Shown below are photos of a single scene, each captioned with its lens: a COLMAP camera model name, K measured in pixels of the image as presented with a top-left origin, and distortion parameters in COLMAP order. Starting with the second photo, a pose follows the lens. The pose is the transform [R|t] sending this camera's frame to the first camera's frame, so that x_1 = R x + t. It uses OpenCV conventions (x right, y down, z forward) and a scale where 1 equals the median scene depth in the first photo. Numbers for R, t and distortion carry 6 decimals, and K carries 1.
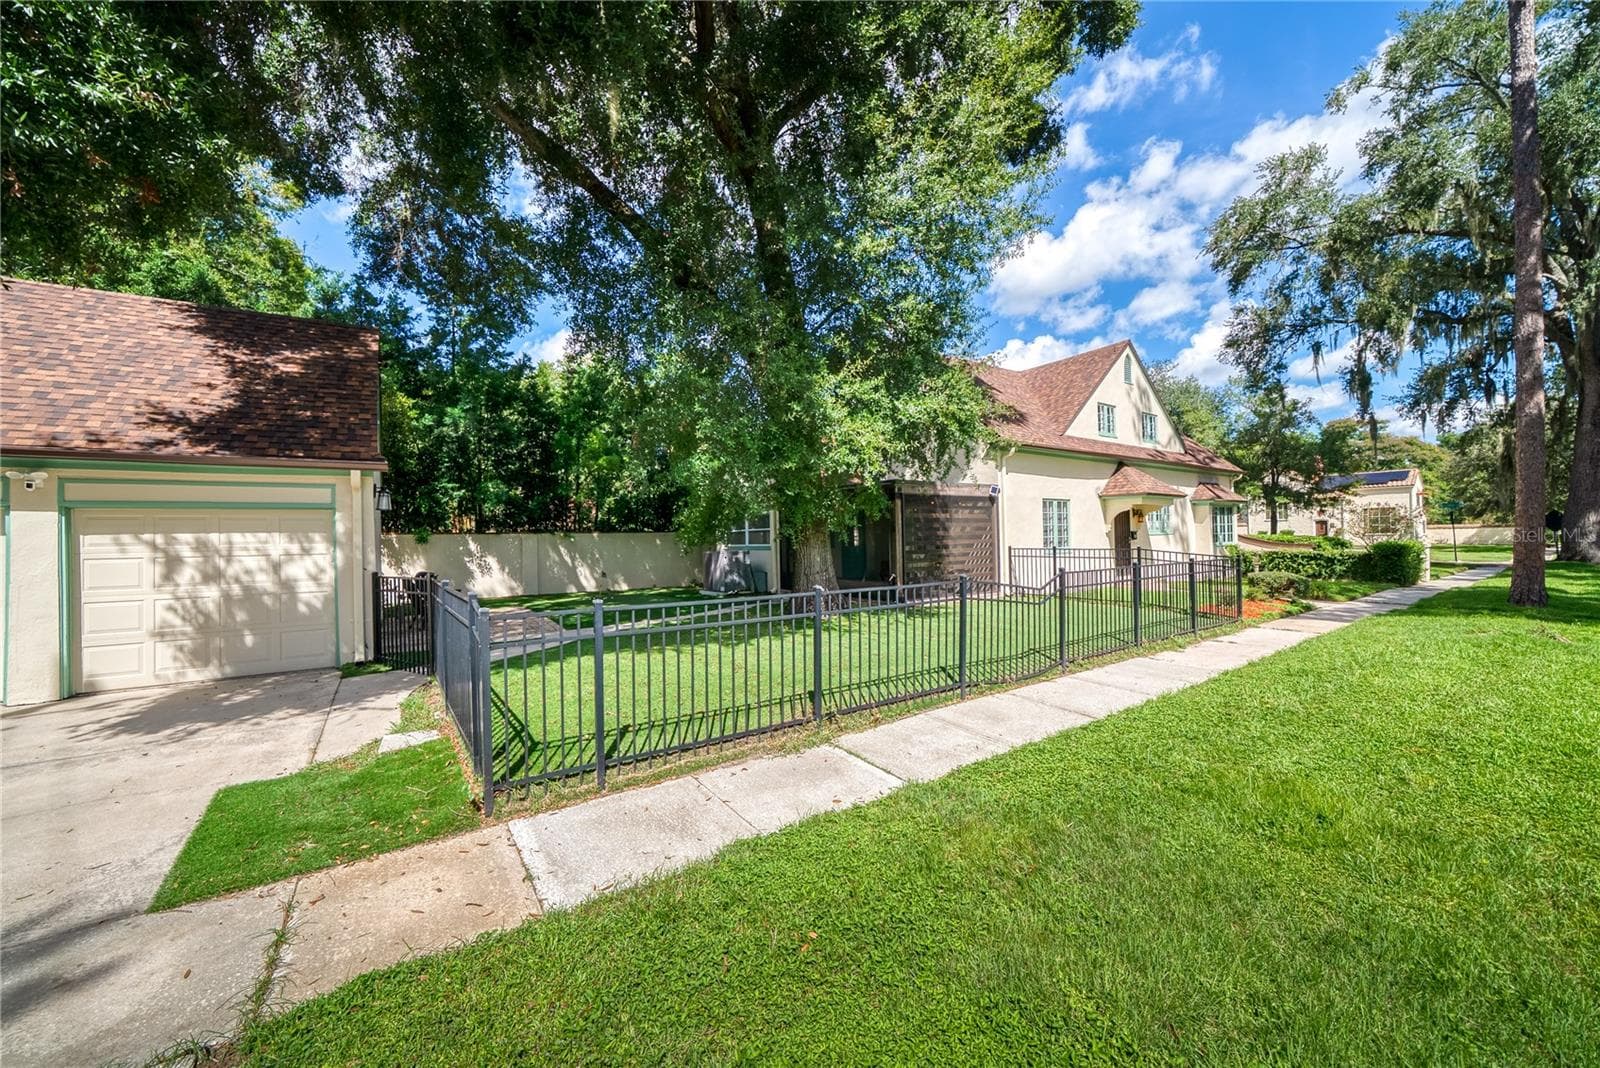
lens RADIAL K [[595.3, 0, 802.6], [0, 595.3, 529.1], [0, 0, 1]] dist [-0.019840, 0.000294]
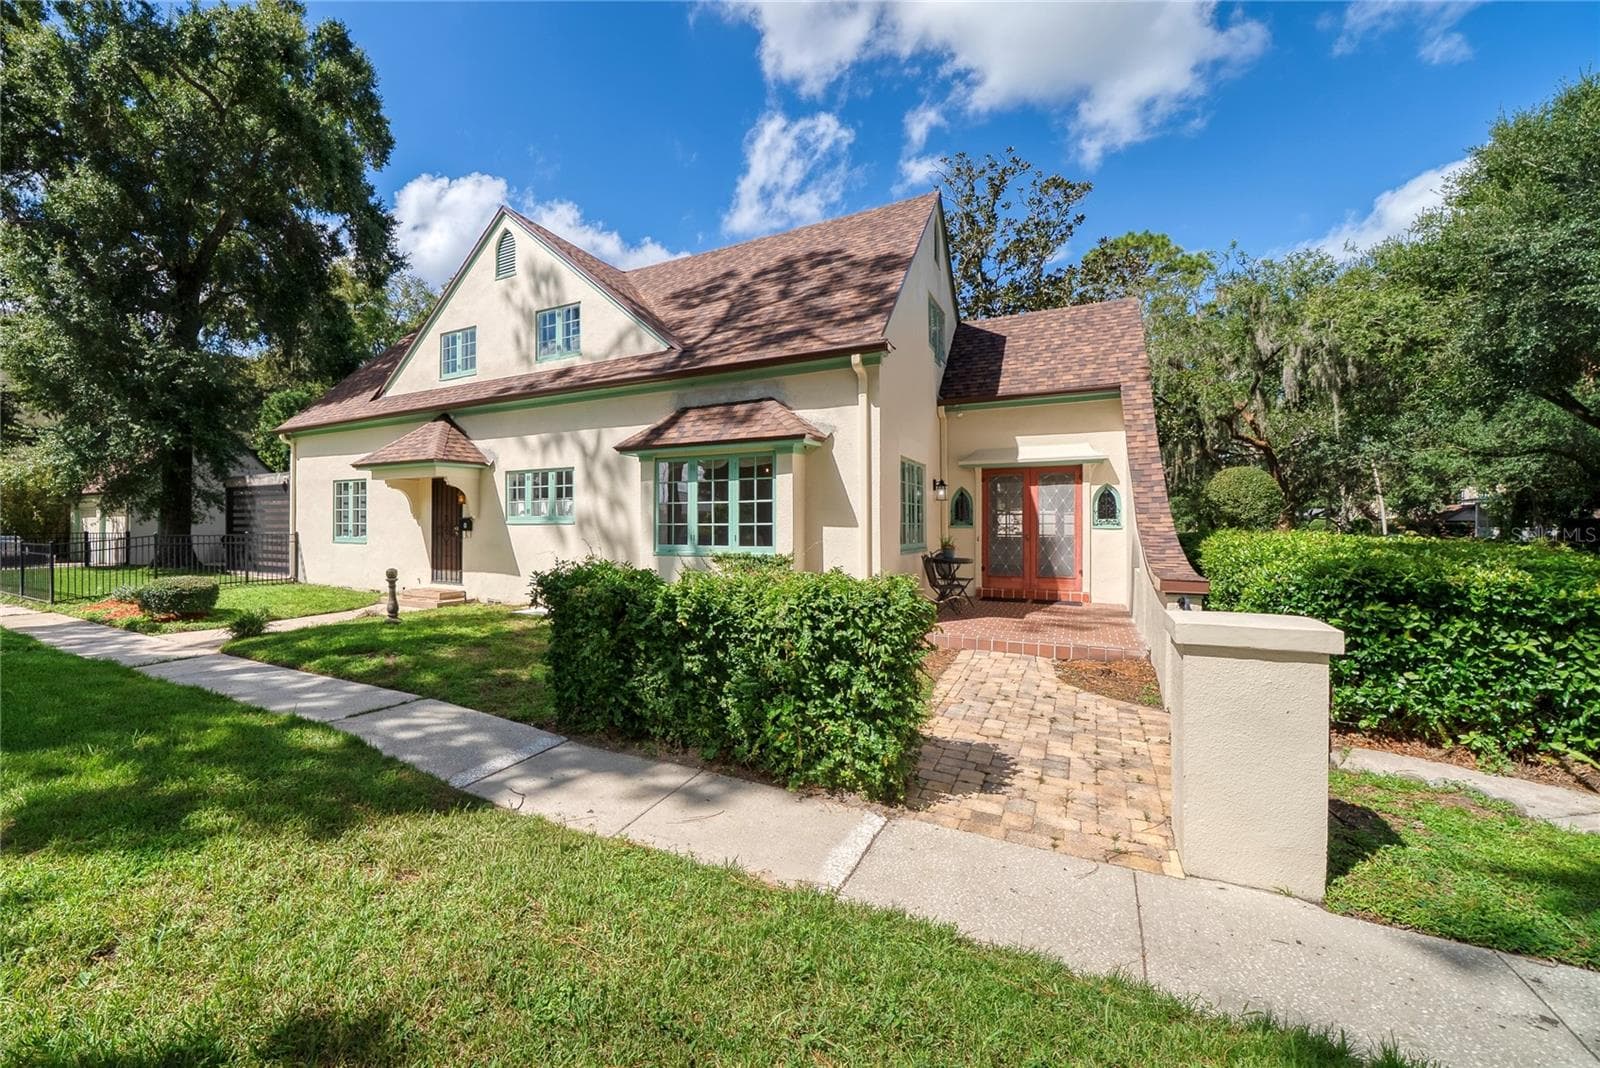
lens RADIAL K [[624.8, 0, 724.7], [0, 624.8, 521.0], [0, 0, 1]] dist [-0.010936, -0.000311]
pose [[0.426576, 0.015912, -0.904312, 1.094401], [0.001808, 0.999828, 0.018446, -0.004314], [0.904450, -0.009504, 0.426474, 0.821477]]
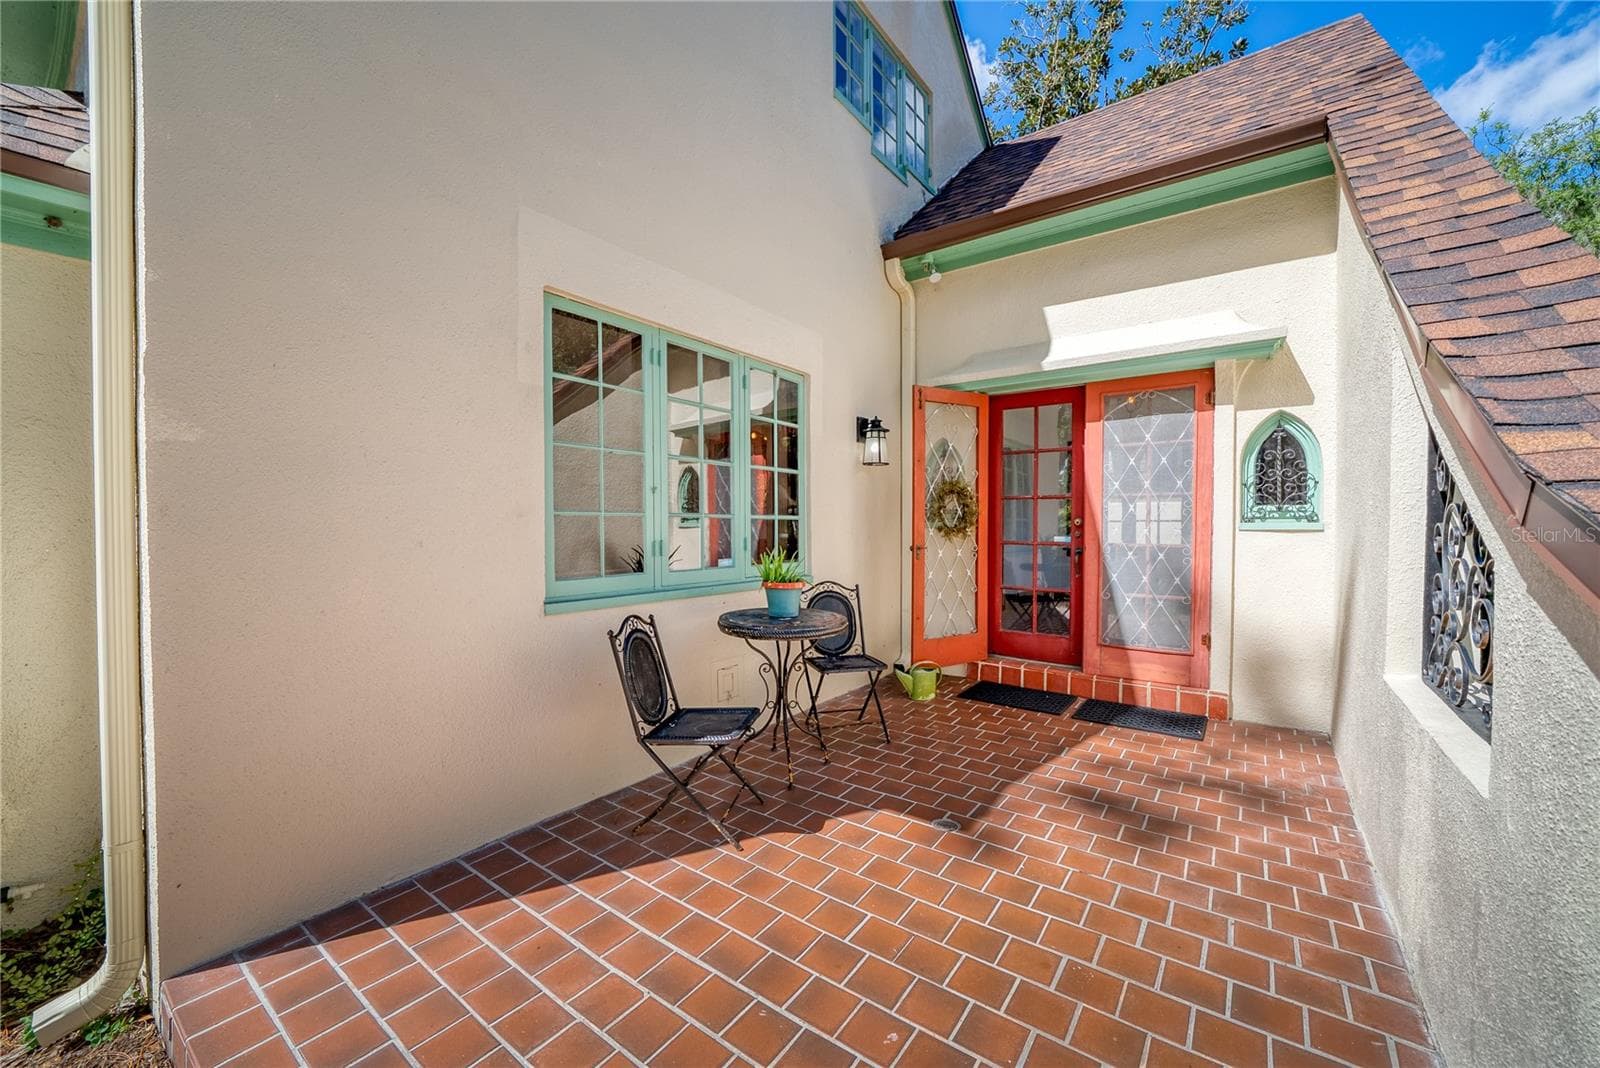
lens RADIAL K [[623.0, 0, 800.0], [0, 623.0, 534.0], [0, 0, 1]] dist [-0.009558, -0.000036]
pose [[0.322425, 0.032844, -0.946025, 0.906590], [-0.000384, 0.999402, 0.034567, 0.006241], [0.946595, -0.010782, 0.322245, 1.110728]]
